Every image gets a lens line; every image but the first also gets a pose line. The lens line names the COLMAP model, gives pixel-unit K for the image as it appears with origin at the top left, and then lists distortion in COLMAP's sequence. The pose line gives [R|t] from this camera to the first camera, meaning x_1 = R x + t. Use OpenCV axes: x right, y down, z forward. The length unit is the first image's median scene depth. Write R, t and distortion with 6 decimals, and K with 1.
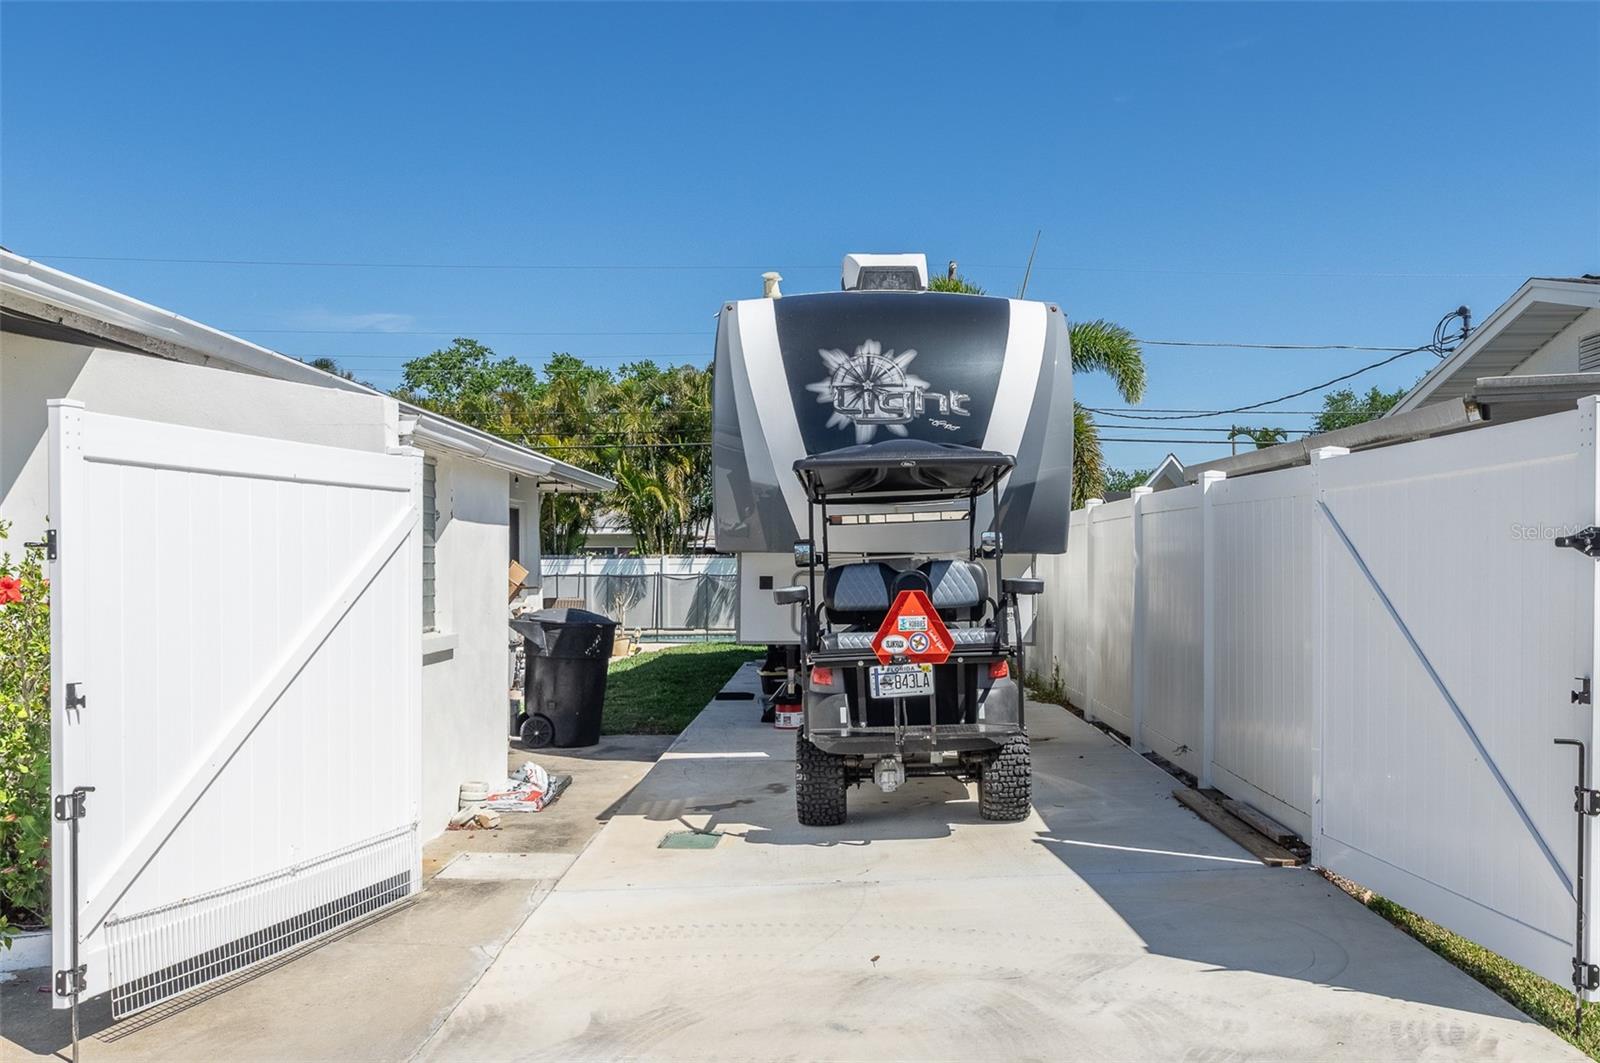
lens RADIAL K [[1229.7, 0, 800.7], [0, 1229.7, 533.3], [0, 0, 1]] dist [-0.003697, -0.003243]
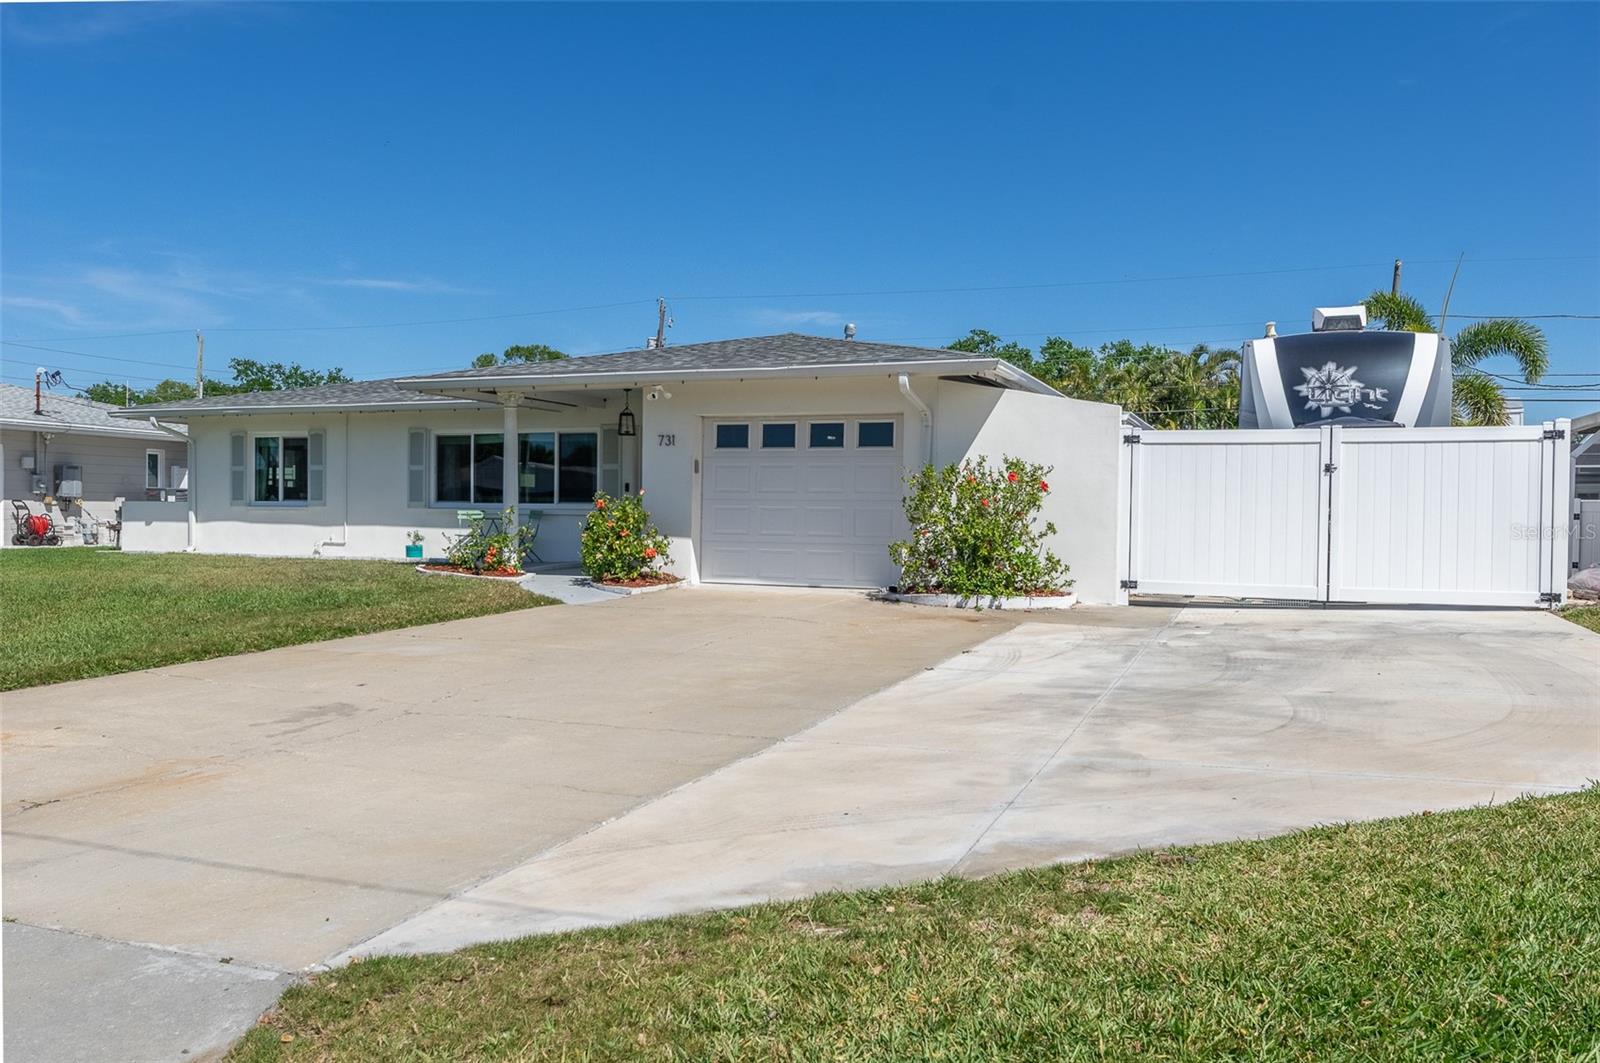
lens RADIAL K [[1229.7, 0, 800.7], [0, 1229.7, 536.3], [0, 0, 1]] dist [-0.003697, -0.003243]
pose [[0.942547, 0.014834, -0.333743, -0.075265], [-0.003336, 0.999382, 0.035000, 0.046030], [0.334056, -0.031875, 0.942014, -1.041972]]
